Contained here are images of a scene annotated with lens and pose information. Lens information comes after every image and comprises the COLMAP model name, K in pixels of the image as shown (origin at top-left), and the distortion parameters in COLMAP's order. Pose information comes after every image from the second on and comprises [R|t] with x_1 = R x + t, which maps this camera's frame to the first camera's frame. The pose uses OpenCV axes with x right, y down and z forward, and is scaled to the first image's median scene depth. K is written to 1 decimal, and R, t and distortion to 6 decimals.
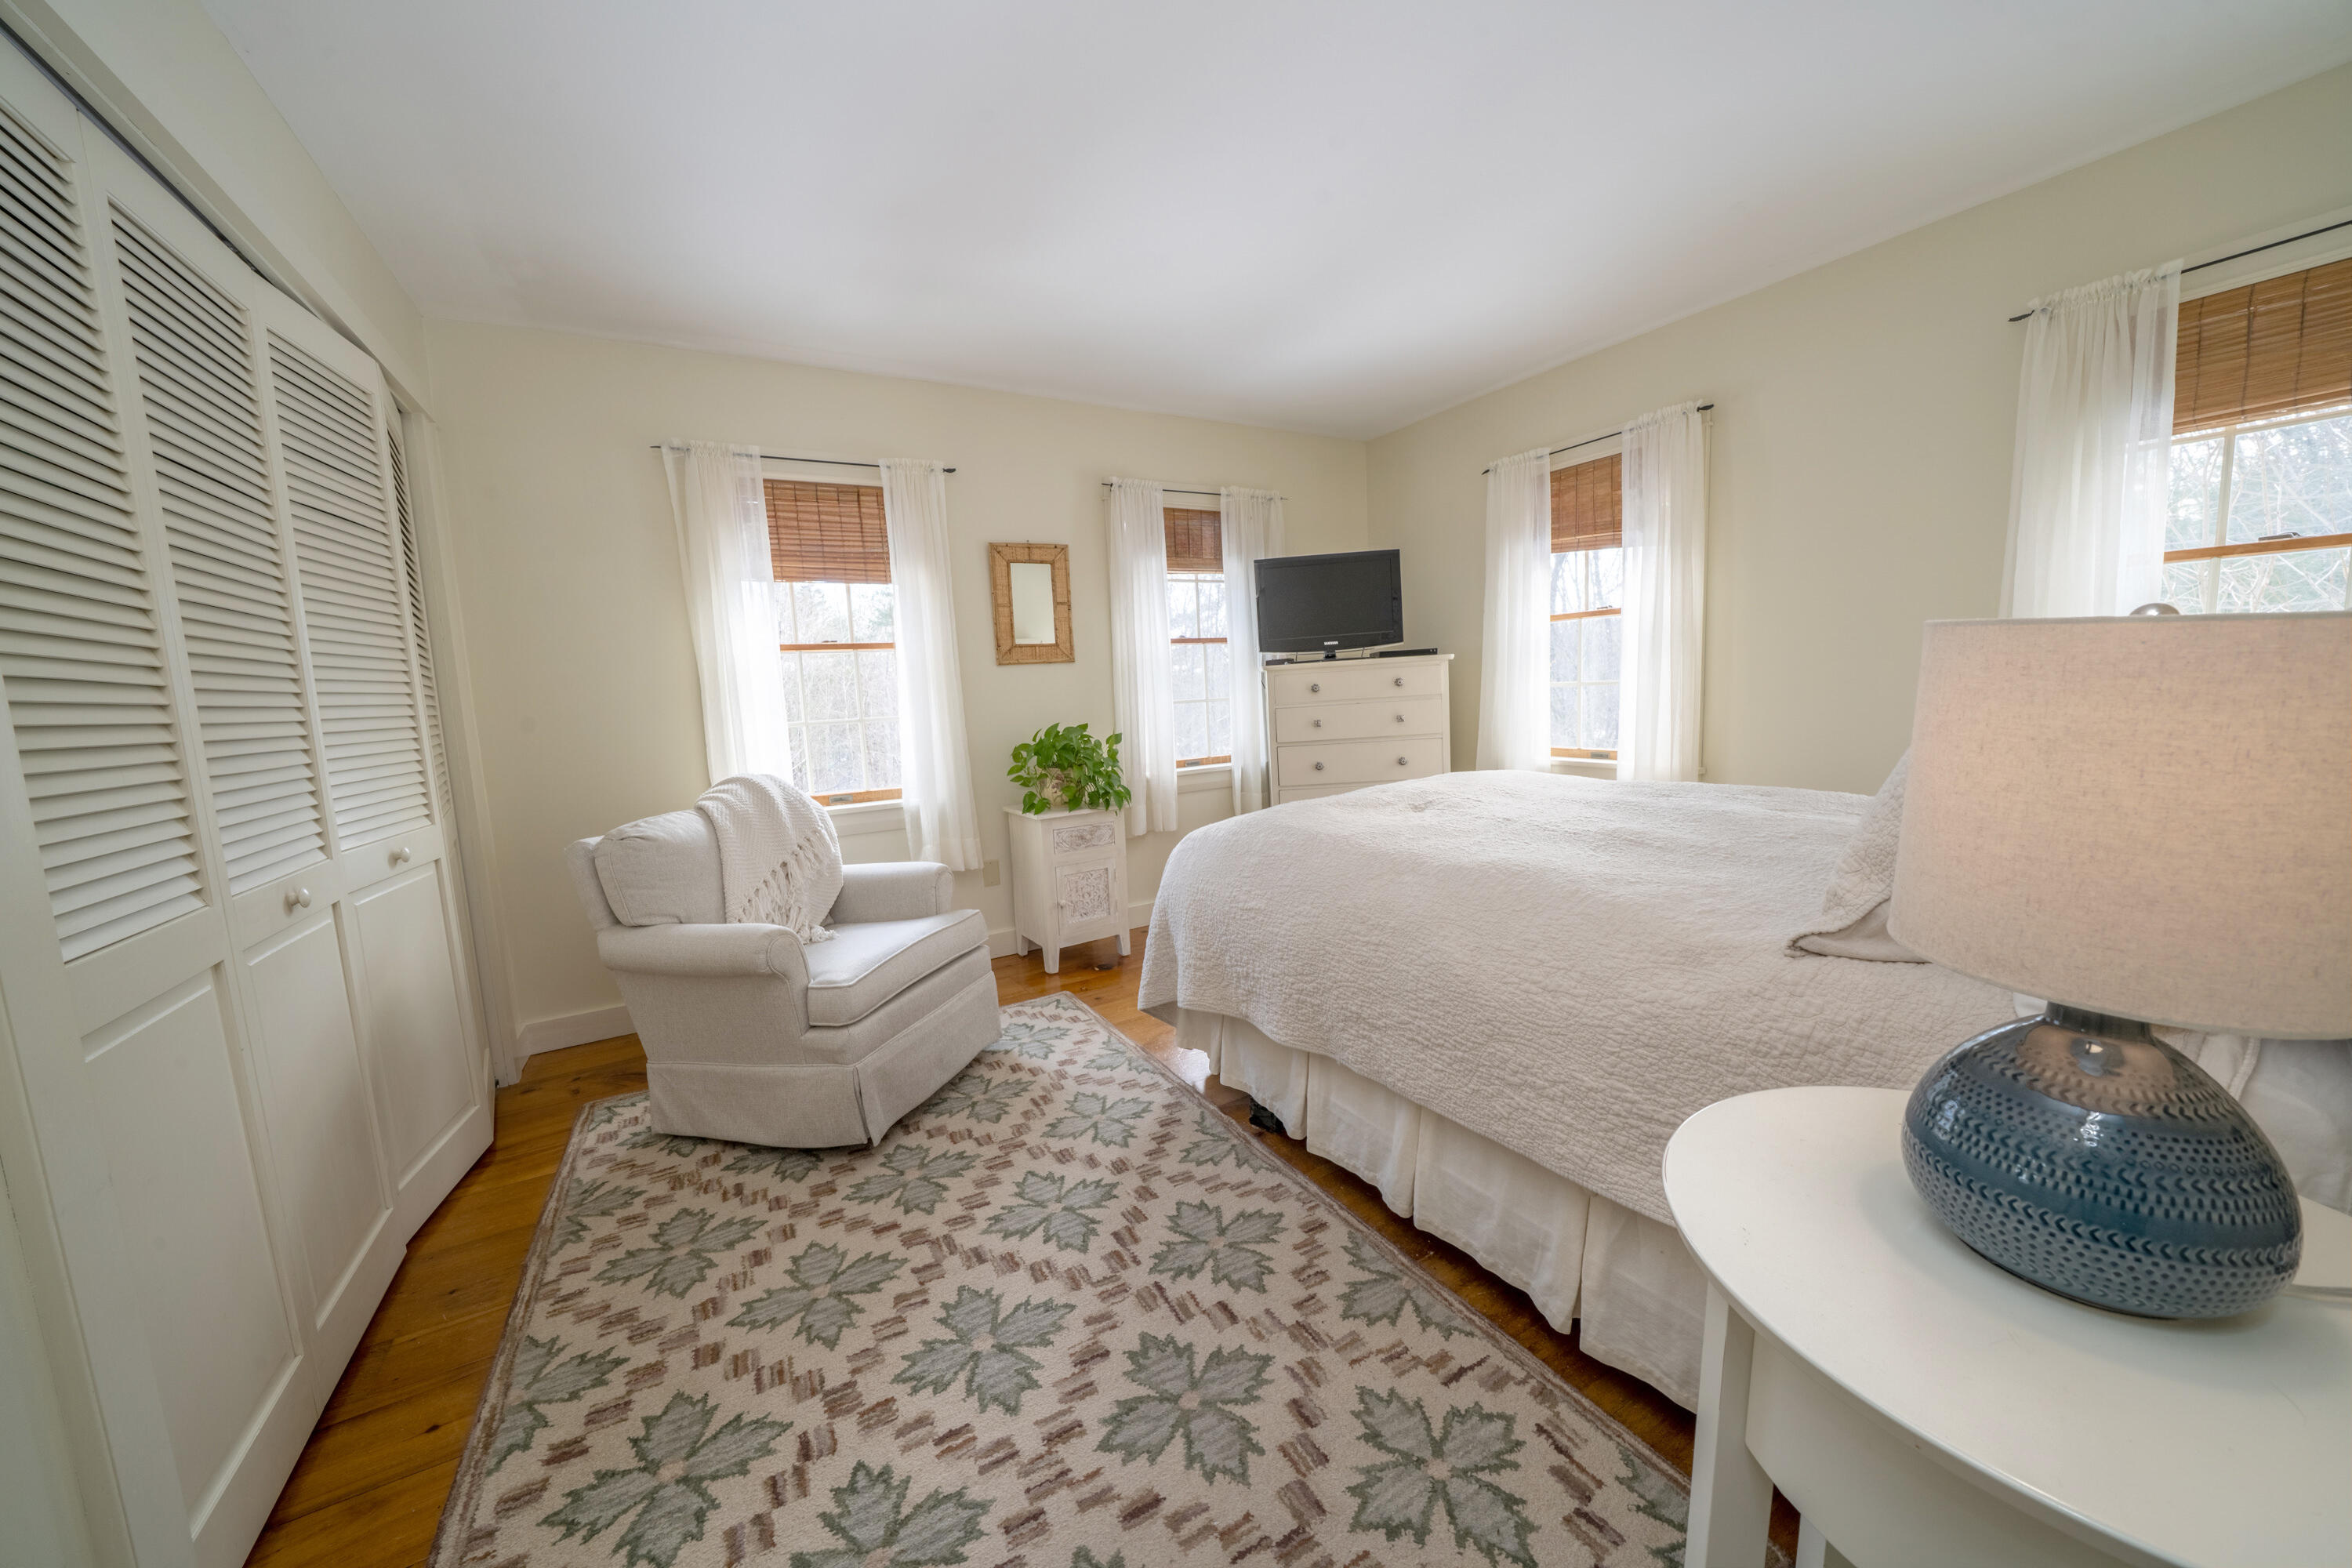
lens RADIAL K [[817.6, 0, 1162.8], [0, 817.6, 776.5], [0, 0, 1]] dist [-0.031395, 0.005335]
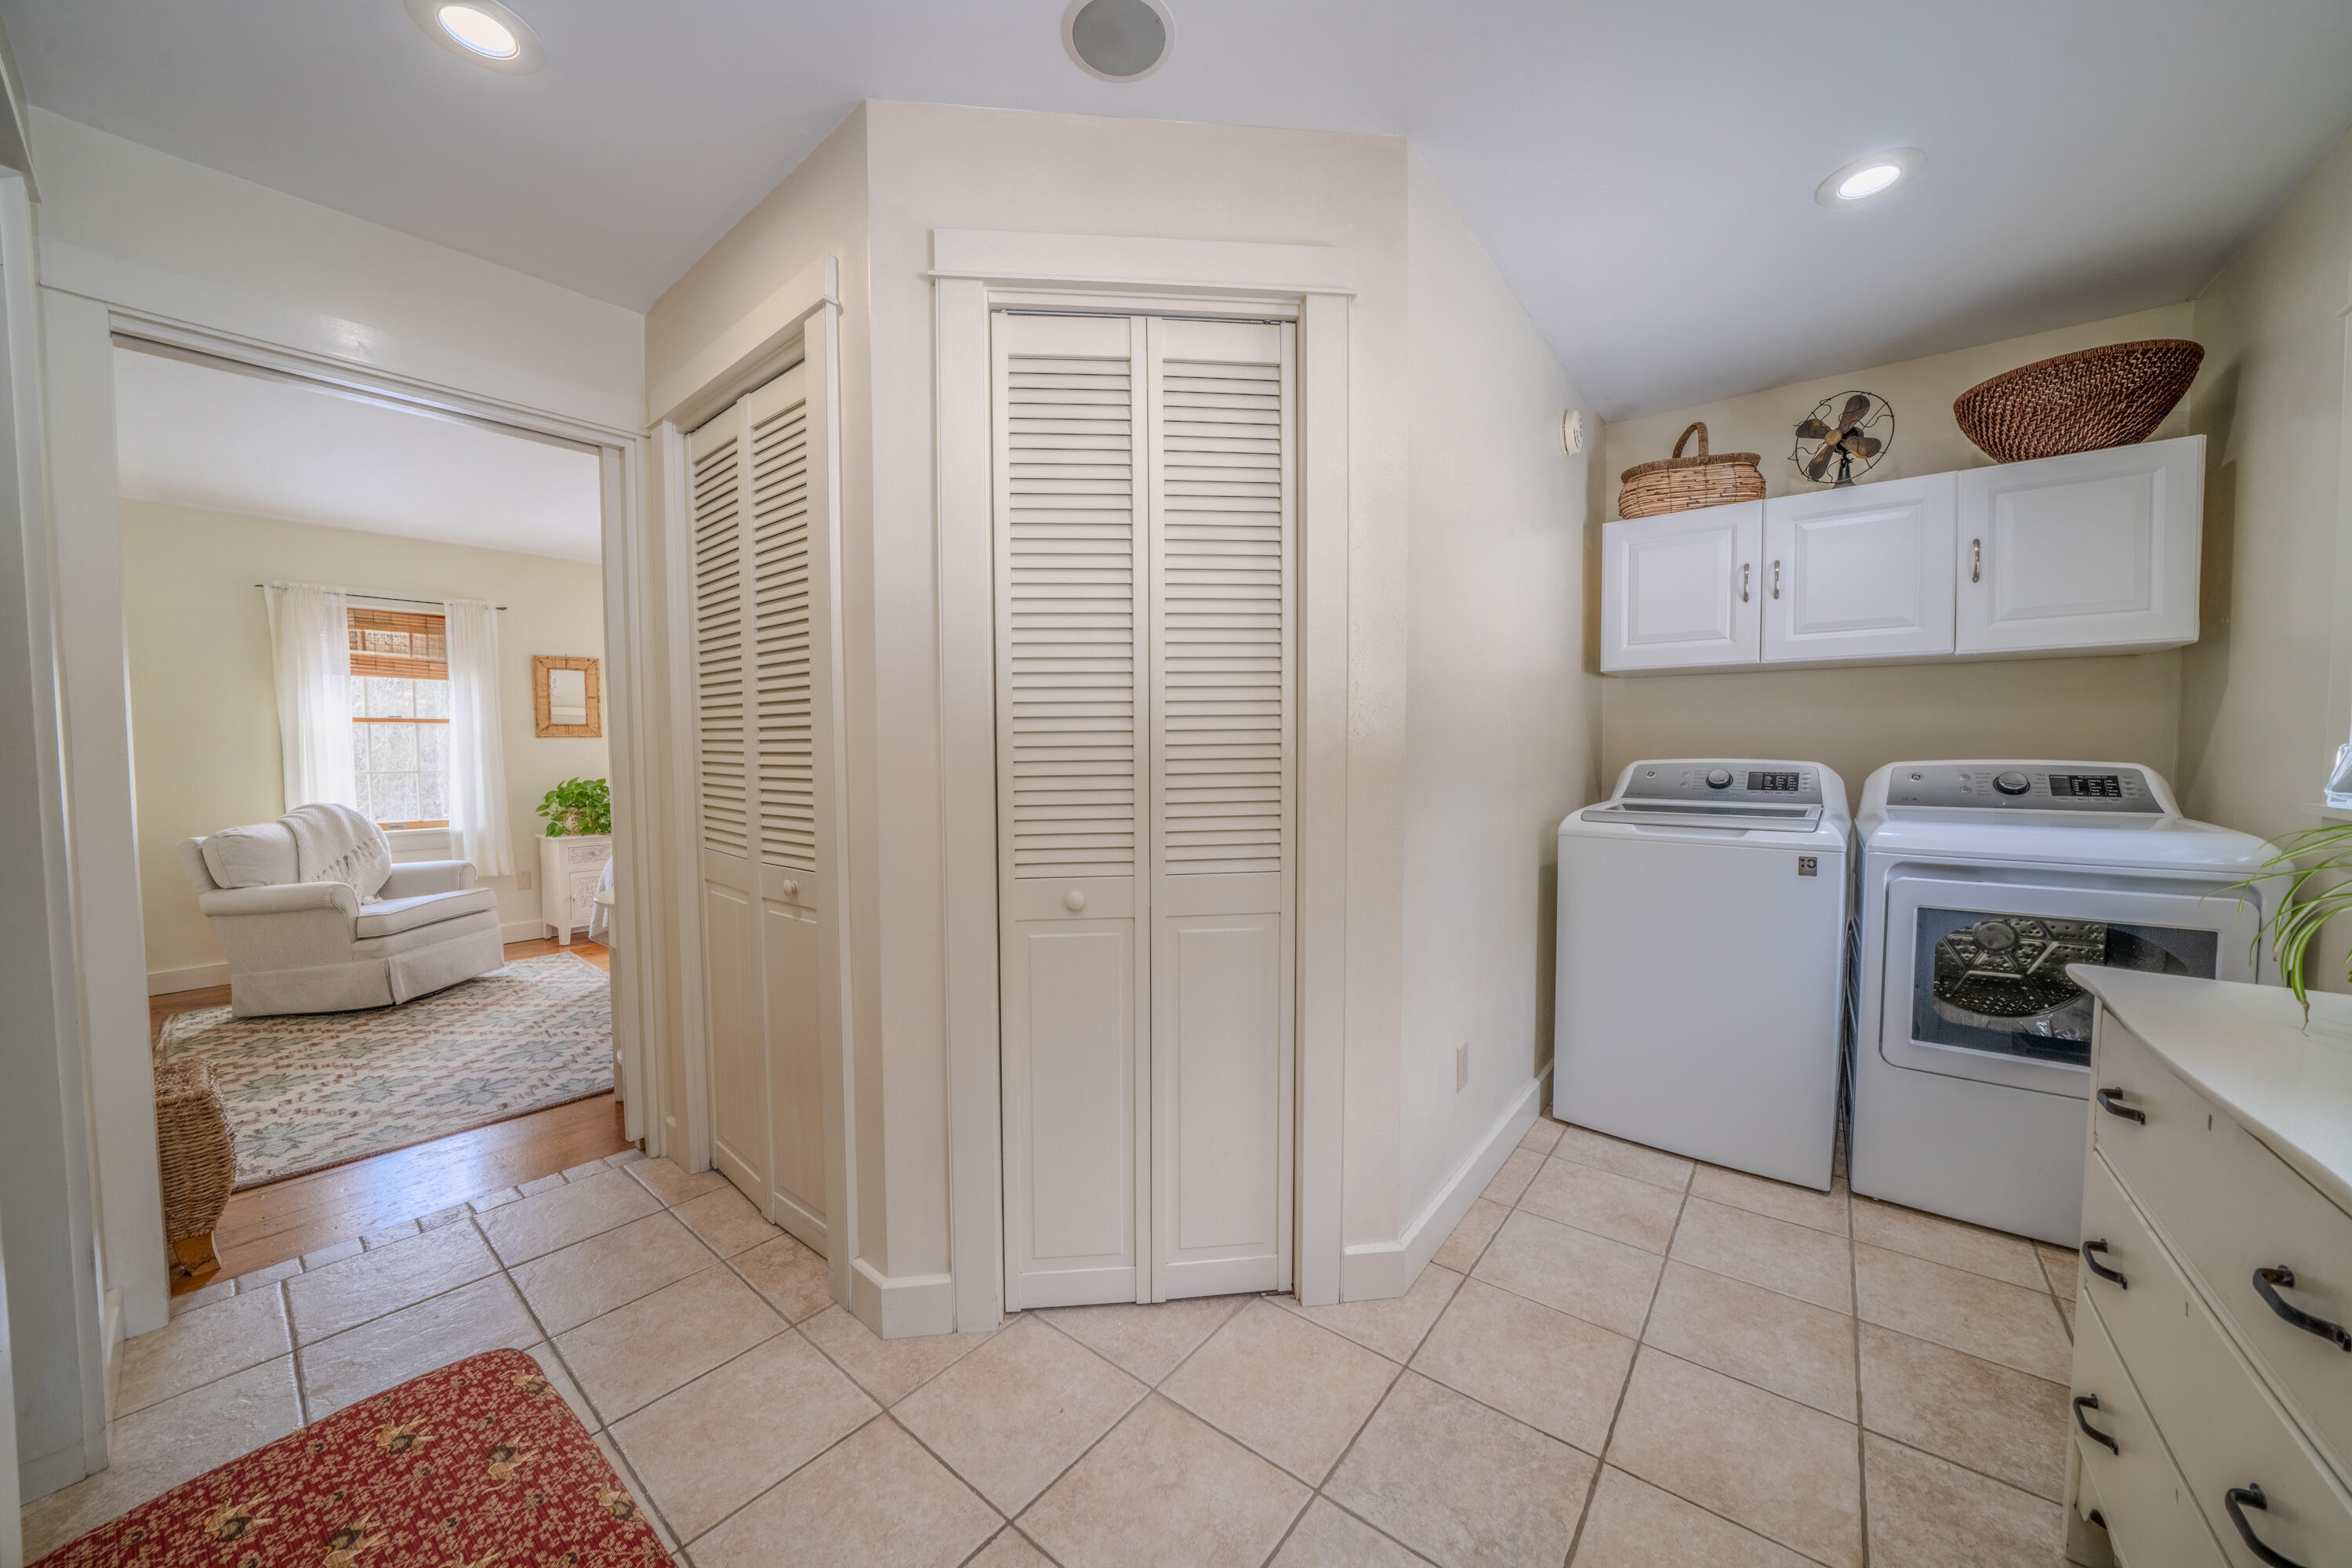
lens RADIAL K [[817.6, 0, 1162.8], [0, 817.6, 776.5], [0, 0, 1]] dist [-0.031395, 0.005335]
pose [[0.934030, 0.029530, 0.355971, 0.469851], [0.000101, 0.996555, -0.082936, 0.075718], [-0.357193, 0.077501, 0.930810, -1.034405]]
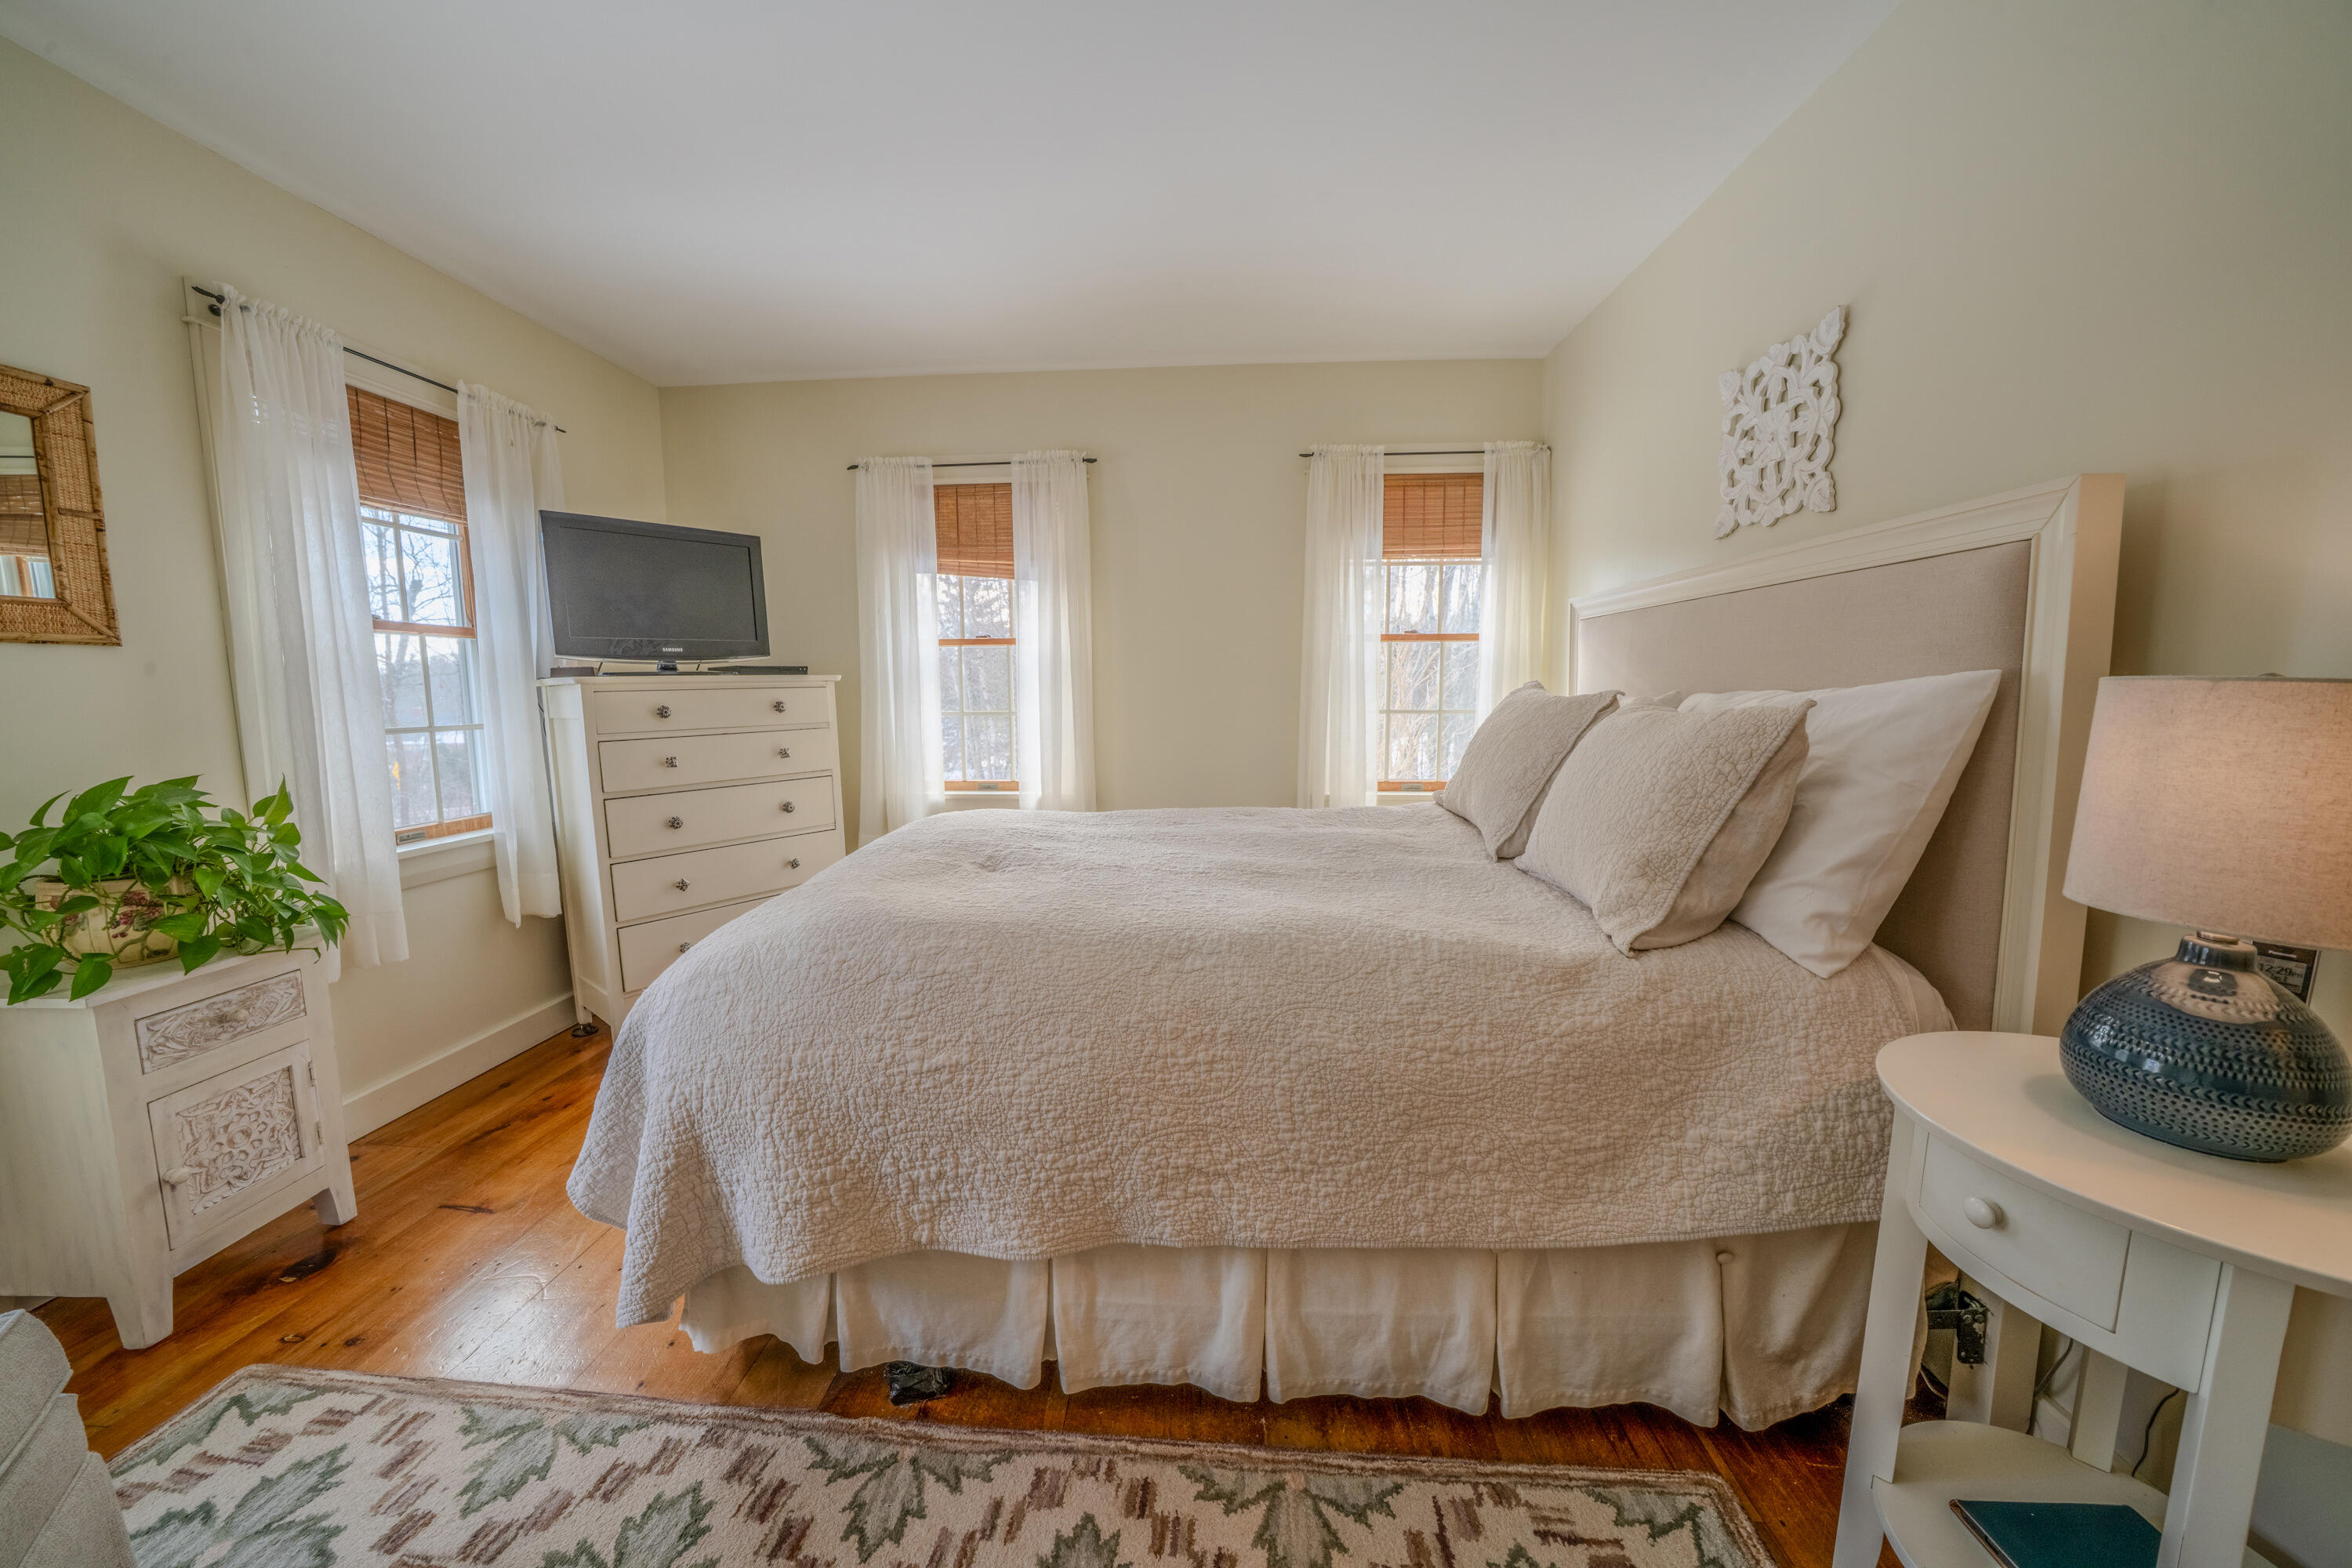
lens RADIAL K [[804.9, 0, 1159.5], [0, 804.9, 787.5], [0, 0, 1]] dist [-0.027229, 0.004619]
pose [[0.554278, -0.053521, 0.830609, -0.219381], [0.072299, 0.997254, 0.016013, -0.034640], [-0.829186, 0.051177, 0.556626, 0.394709]]
